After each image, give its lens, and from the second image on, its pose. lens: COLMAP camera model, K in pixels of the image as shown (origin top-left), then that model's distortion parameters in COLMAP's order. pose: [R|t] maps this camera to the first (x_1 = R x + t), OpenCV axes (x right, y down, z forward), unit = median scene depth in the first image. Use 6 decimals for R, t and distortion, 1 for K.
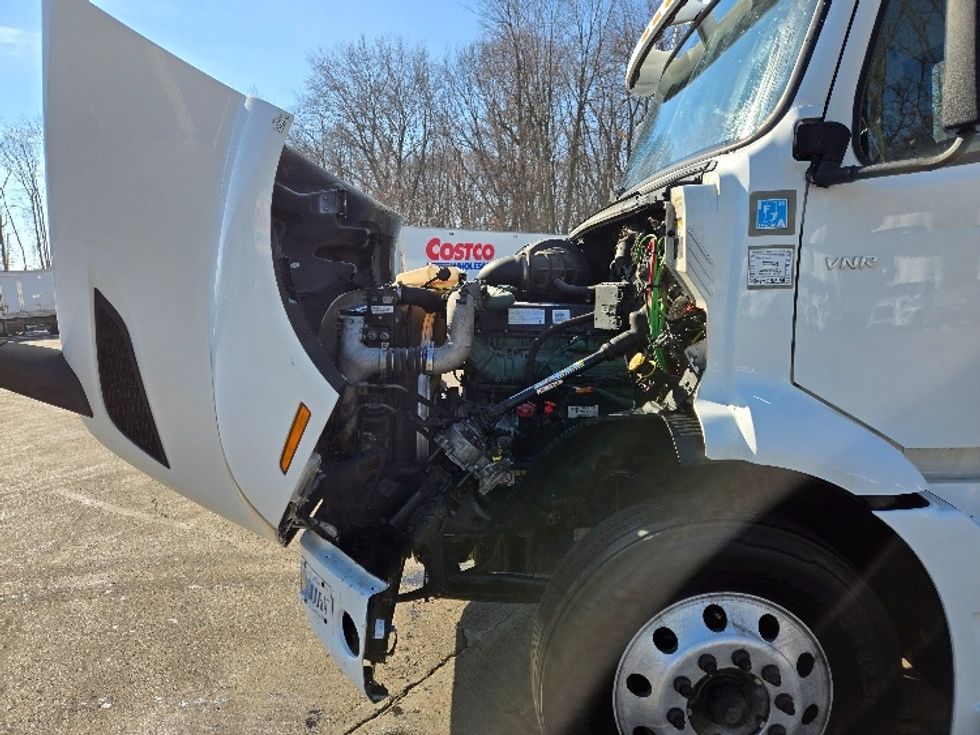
lens RADIAL K [[668.6, 0, 481.4], [0, 668.6, 368.3], [0, 0, 1]] dist [0.030826, -0.001739]
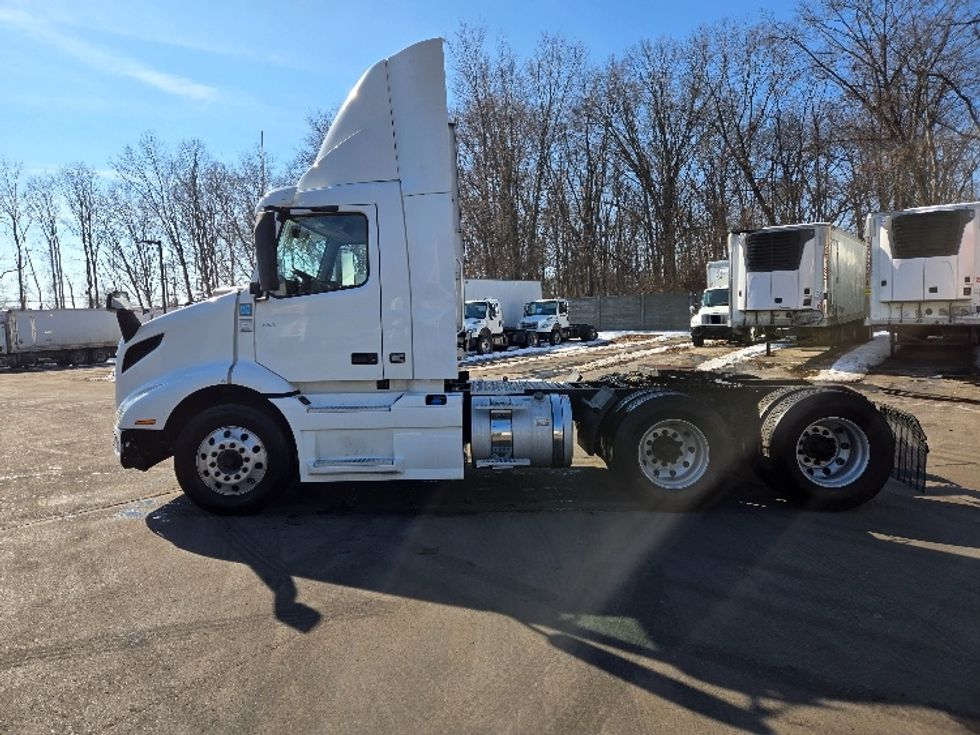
lens RADIAL K [[651.7, 0, 484.9], [0, 651.7, 359.7], [0, 0, 1]] dist [0.047661, -0.015215]
pose [[0.999990, 0.004201, -0.001260, 1.574453], [-0.004275, 0.997813, -0.065956, 0.217061], [0.000980, 0.065961, 0.997822, -2.141961]]
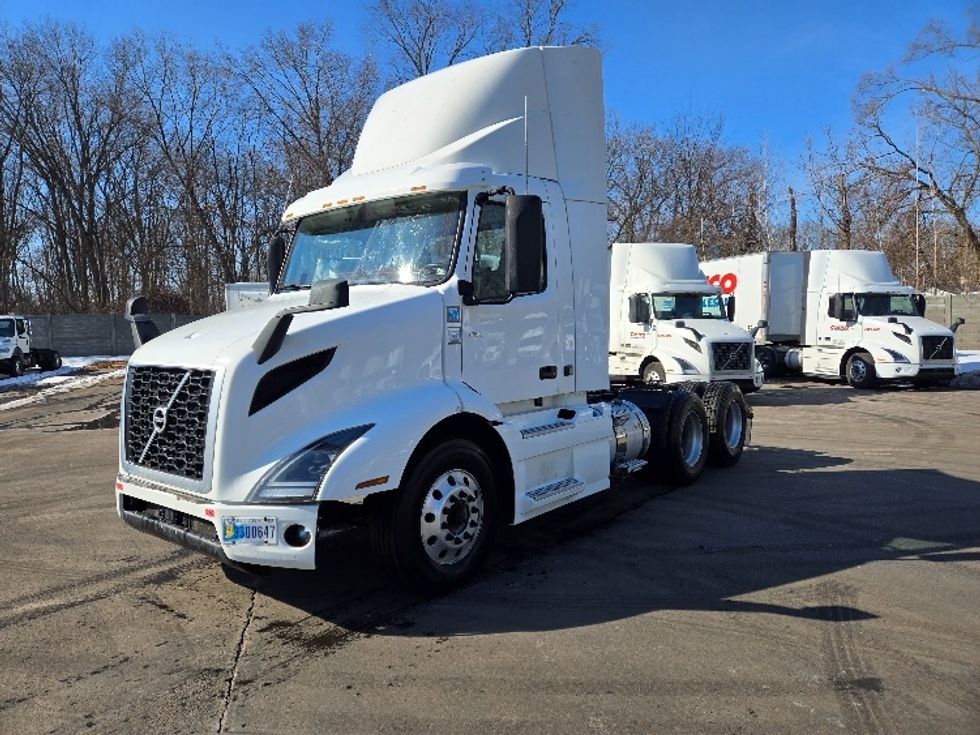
lens RADIAL K [[651.7, 0, 483.9], [0, 651.7, 364.5], [0, 0, 1]] dist [0.047661, -0.015215]
pose [[0.638247, -0.024811, 0.769432, -1.345608], [0.100425, 0.993623, -0.051263, 0.089543], [-0.763253, 0.109989, 0.636669, -0.603731]]
